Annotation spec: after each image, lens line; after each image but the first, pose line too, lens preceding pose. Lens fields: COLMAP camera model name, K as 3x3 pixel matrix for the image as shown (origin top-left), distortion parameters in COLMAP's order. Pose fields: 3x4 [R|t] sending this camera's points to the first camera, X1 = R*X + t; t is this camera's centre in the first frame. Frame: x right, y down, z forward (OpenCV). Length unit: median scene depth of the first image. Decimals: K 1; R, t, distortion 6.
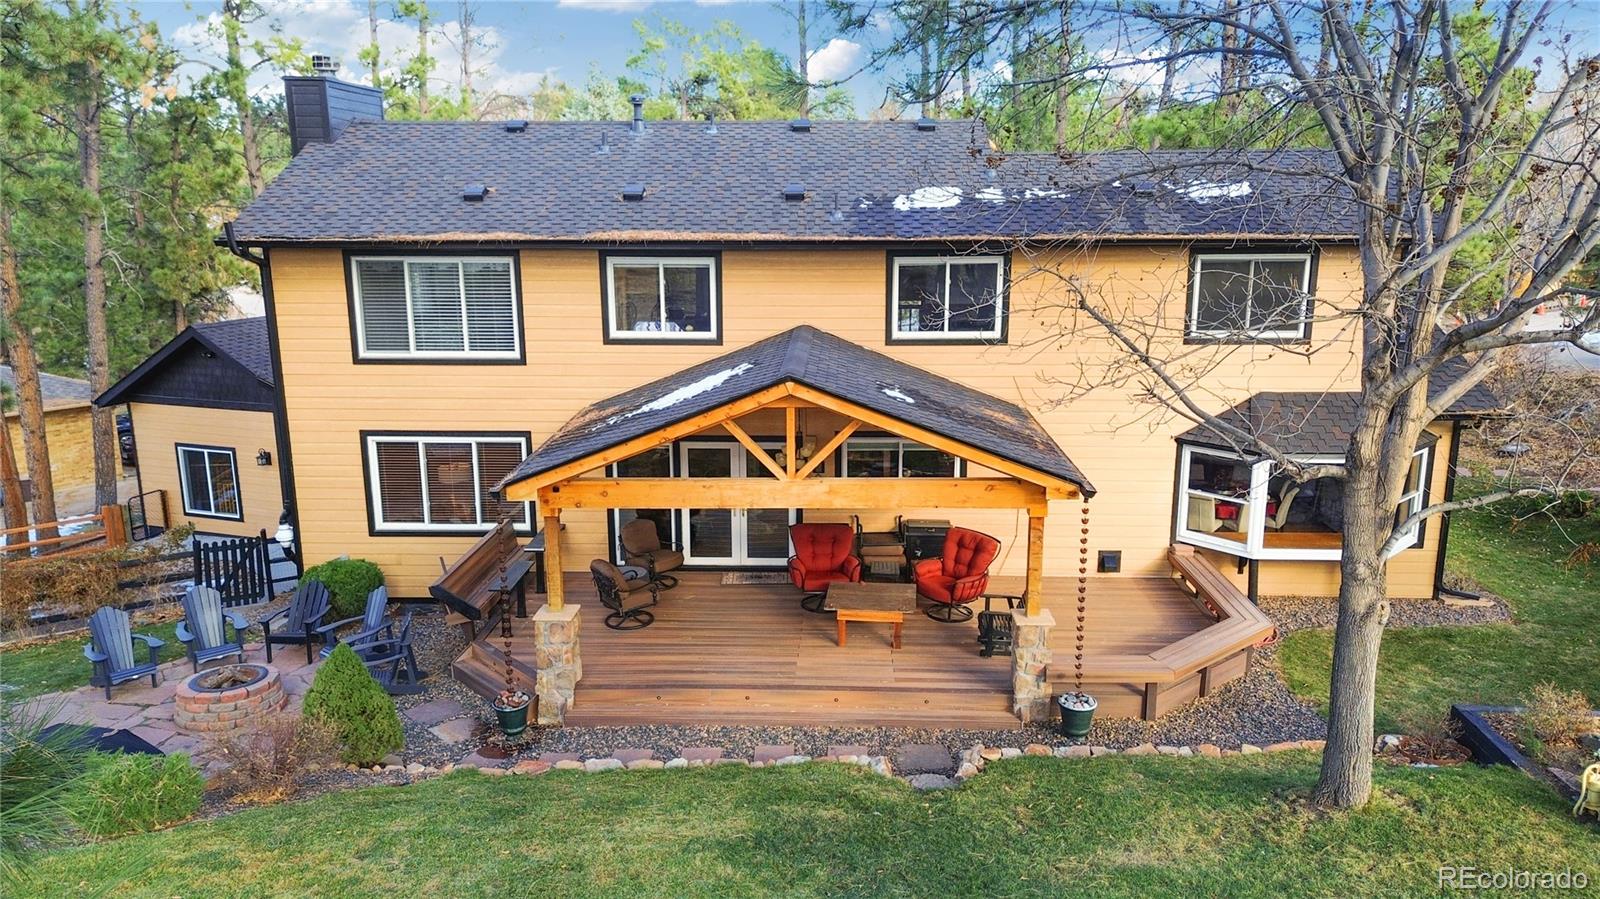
lens RADIAL K [[1130.1, 0, 799.7], [0, 1130.1, 412.2], [0, 0, 1]] dist [0.079287, -0.083490]
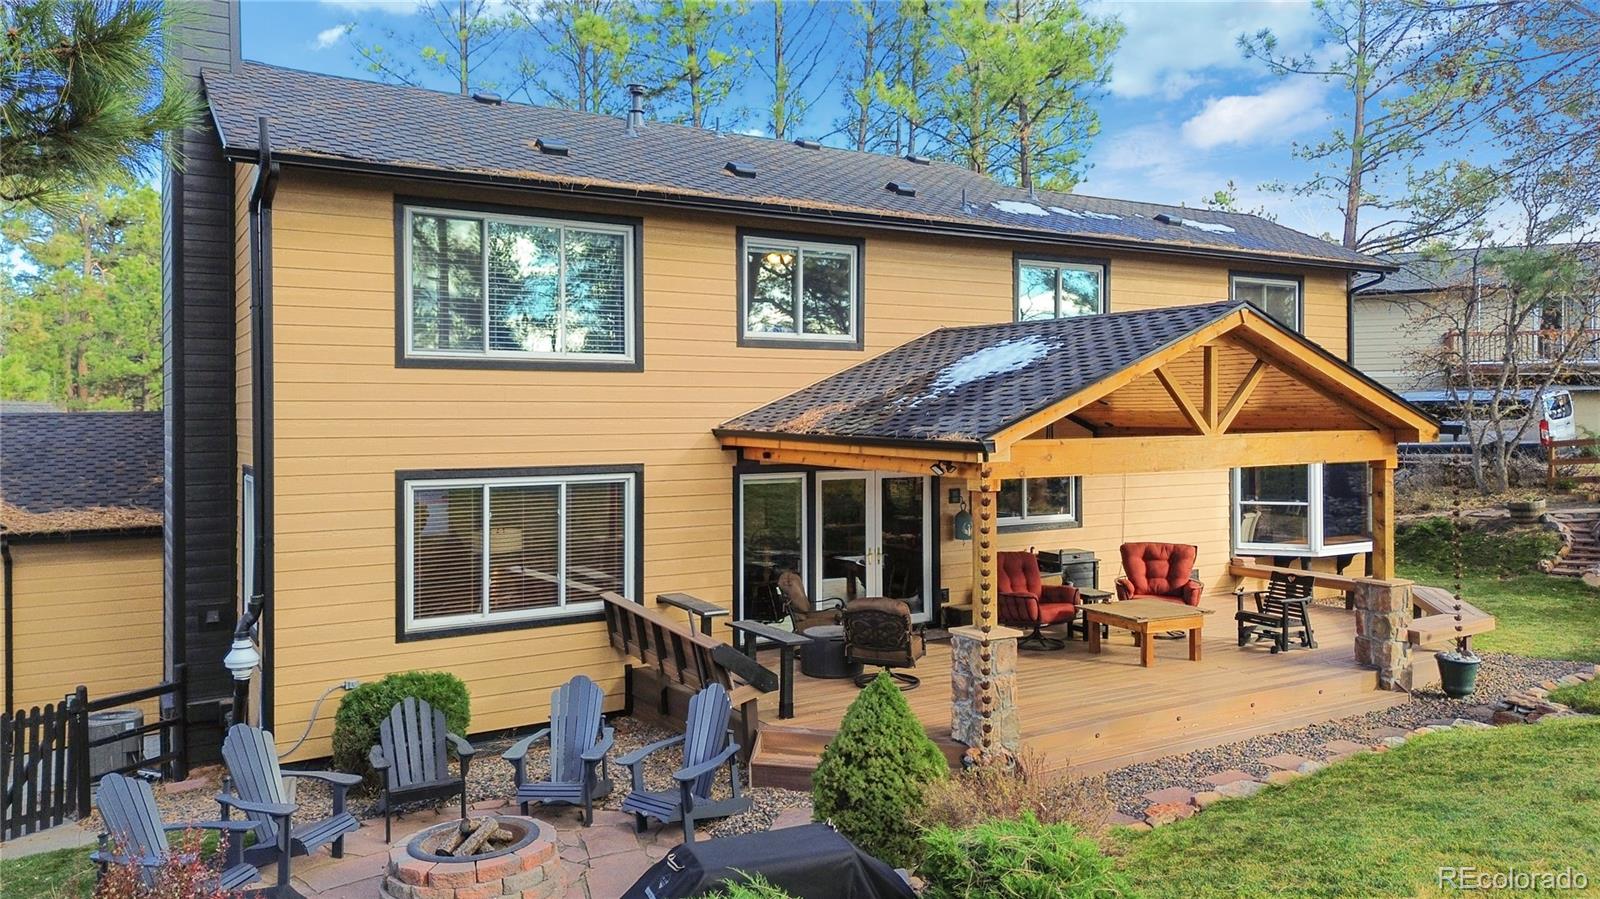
lens RADIAL K [[1130.1, 0, 799.7], [0, 1130.1, 412.2], [0, 0, 1]] dist [0.079287, -0.083490]
pose [[0.834716, -0.000049, 0.550681, -0.559146], [0.103548, 0.982176, -0.156869, 0.109530], [-0.540858, 0.187963, 0.819843, 0.349684]]
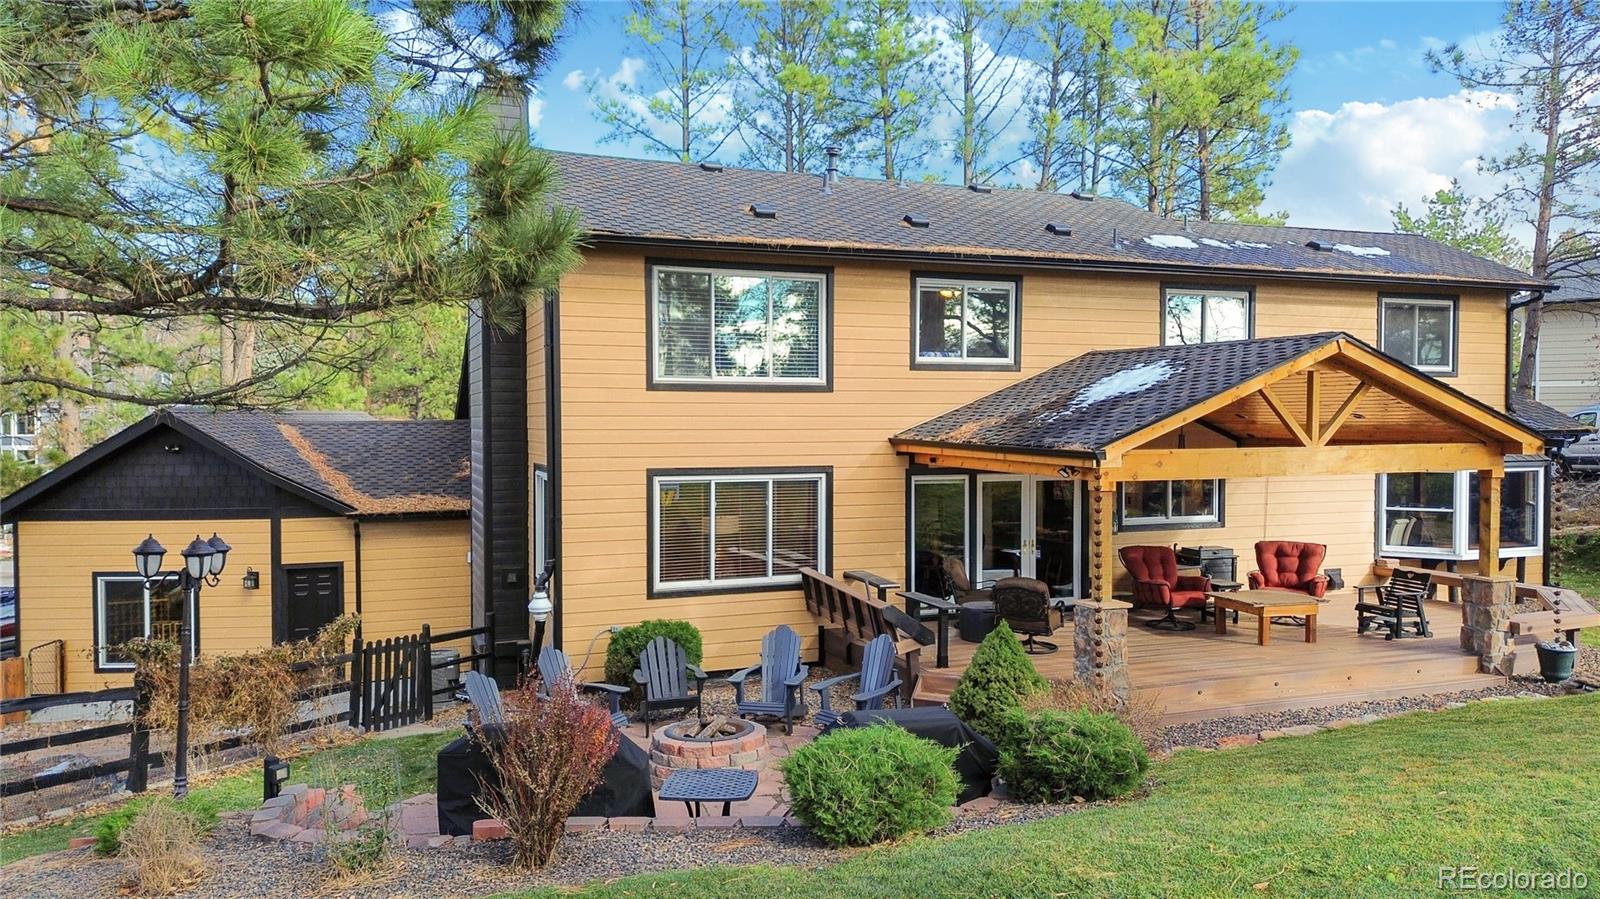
lens RADIAL K [[1130.1, 0, 799.7], [0, 1130.1, 412.2], [0, 0, 1]] dist [0.079287, -0.083490]
pose [[0.919297, 0.003859, 0.393545, -0.623567], [0.071258, 0.981793, -0.176080, 0.133046], [-0.387059, 0.189913, 0.902285, 0.191385]]
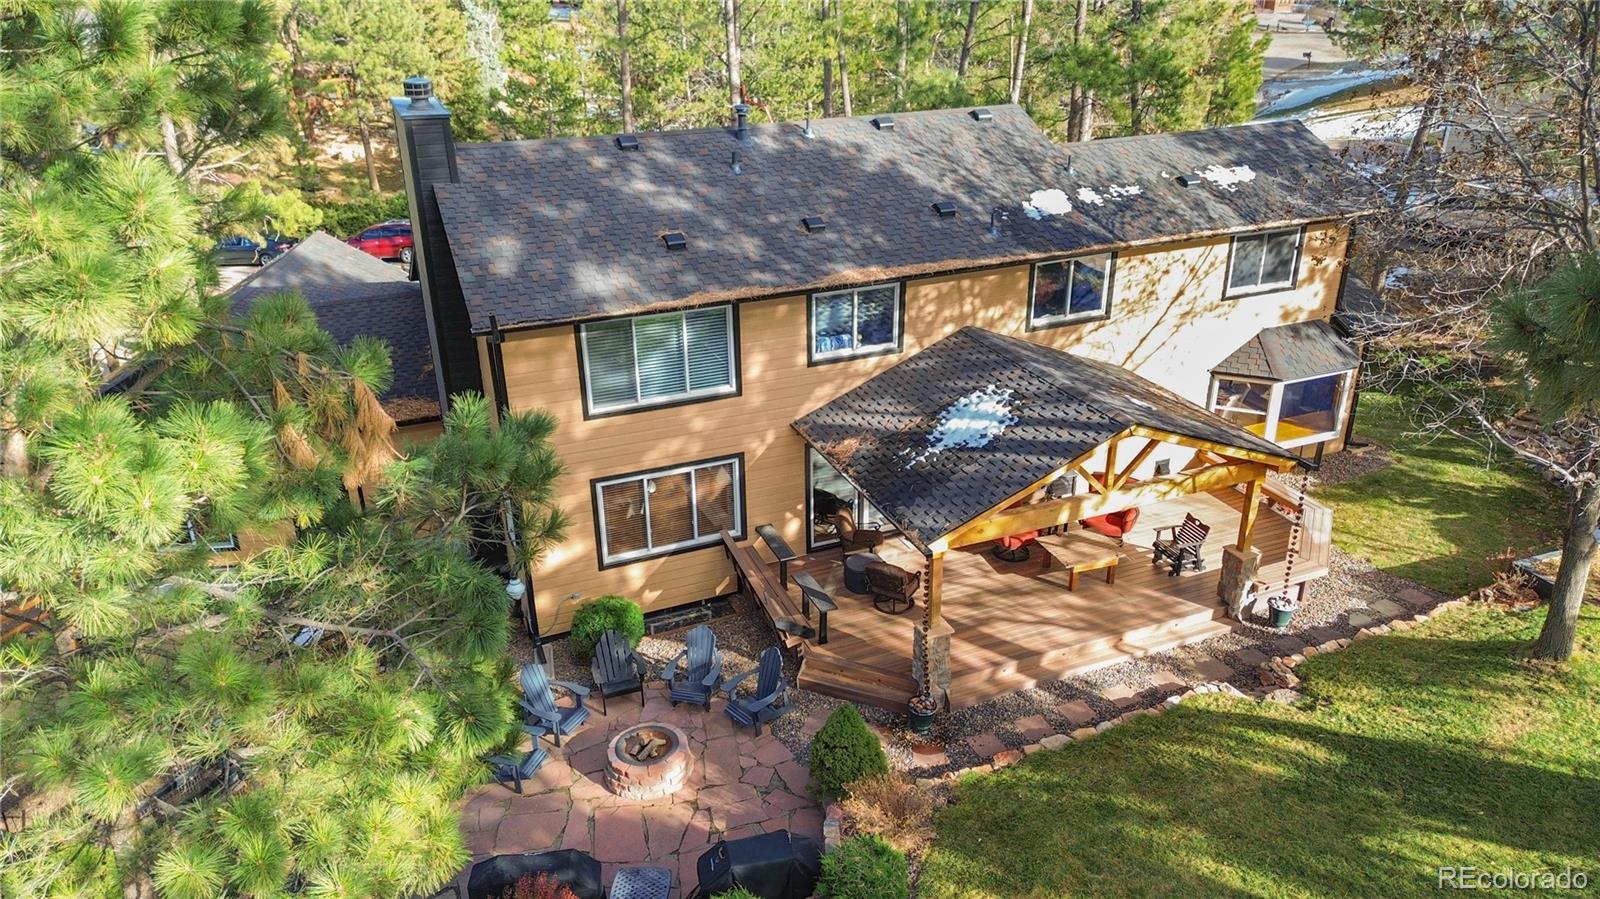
lens RADIAL K [[1130.1, 0, 799.7], [0, 1130.1, 412.2], [0, 0, 1]] dist [0.079287, -0.083490]
pose [[0.914417, -0.165692, 0.369306, -0.592982], [0.092384, 0.973729, 0.208126, -0.246722], [-0.394089, -0.156196, 0.905702, -0.005531]]
